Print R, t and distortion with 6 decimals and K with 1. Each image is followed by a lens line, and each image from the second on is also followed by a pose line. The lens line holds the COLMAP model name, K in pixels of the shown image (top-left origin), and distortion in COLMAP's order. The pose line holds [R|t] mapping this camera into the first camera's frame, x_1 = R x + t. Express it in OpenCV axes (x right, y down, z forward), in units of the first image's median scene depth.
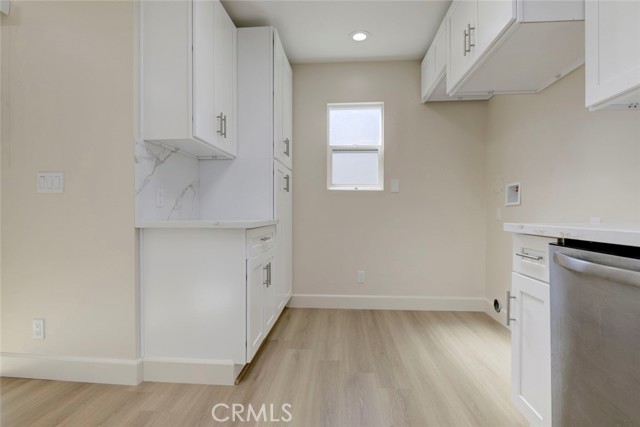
lens RADIAL K [[310.3, 0, 319.2], [0, 310.3, 217.7], [0, 0, 1]] dist [-0.002201, -0.001317]
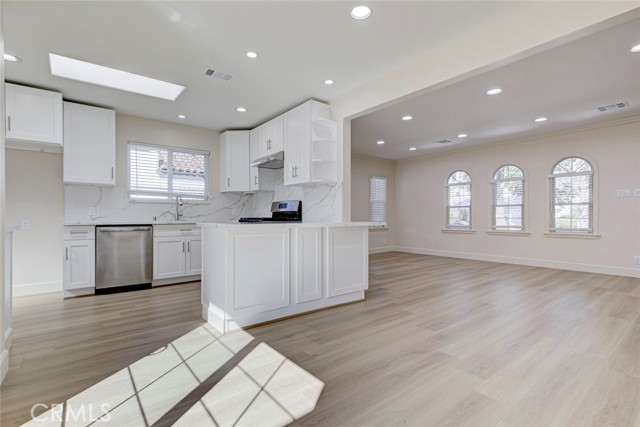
lens RADIAL K [[302.4, 0, 323.4], [0, 302.4, 215.5], [0, 0, 1]] dist [-0.000062, -0.000586]
pose [[-0.688423, 0.001358, 0.725308, -1.261893], [0.013793, 0.999842, 0.011220, -0.016781], [-0.725179, 0.017728, -0.688333, 0.528099]]
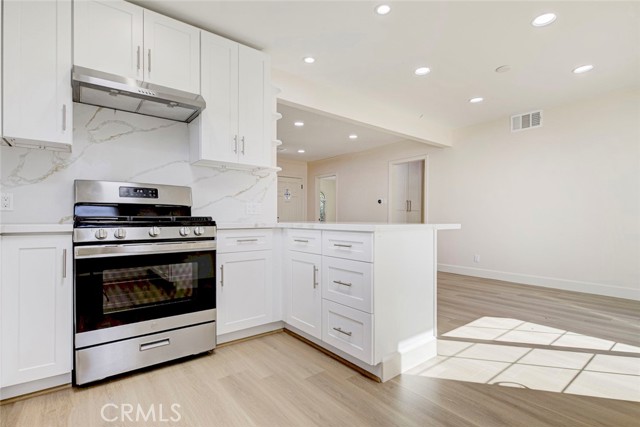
lens RADIAL K [[310.3, 0, 319.2], [0, 310.3, 217.7], [0, 0, 1]] dist [-0.002201, -0.001317]
pose [[-0.733170, -0.007057, -0.680008, 0.186923], [-0.020629, 0.999717, 0.011867, -0.006905], [0.679732, 0.022729, -0.733108, 0.496732]]
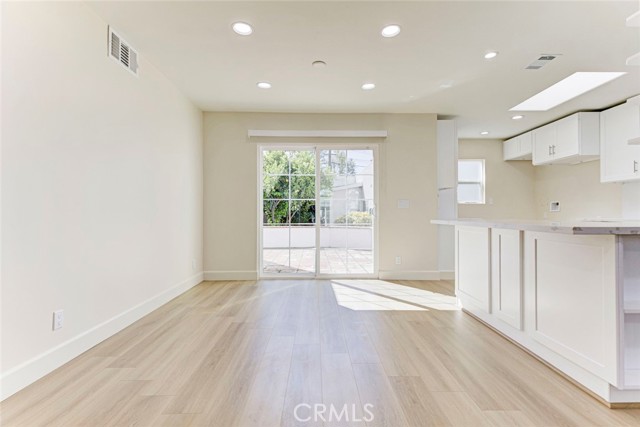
lens RADIAL K [[305.3, 0, 319.4], [0, 305.3, 211.5], [0, 0, 1]] dist [0.002669, 0.000360]
pose [[0.995346, -0.005149, 0.096224, -1.063328], [0.007779, 0.999606, -0.026969, 0.004989], [-0.096048, 0.027592, 0.994994, -0.848562]]
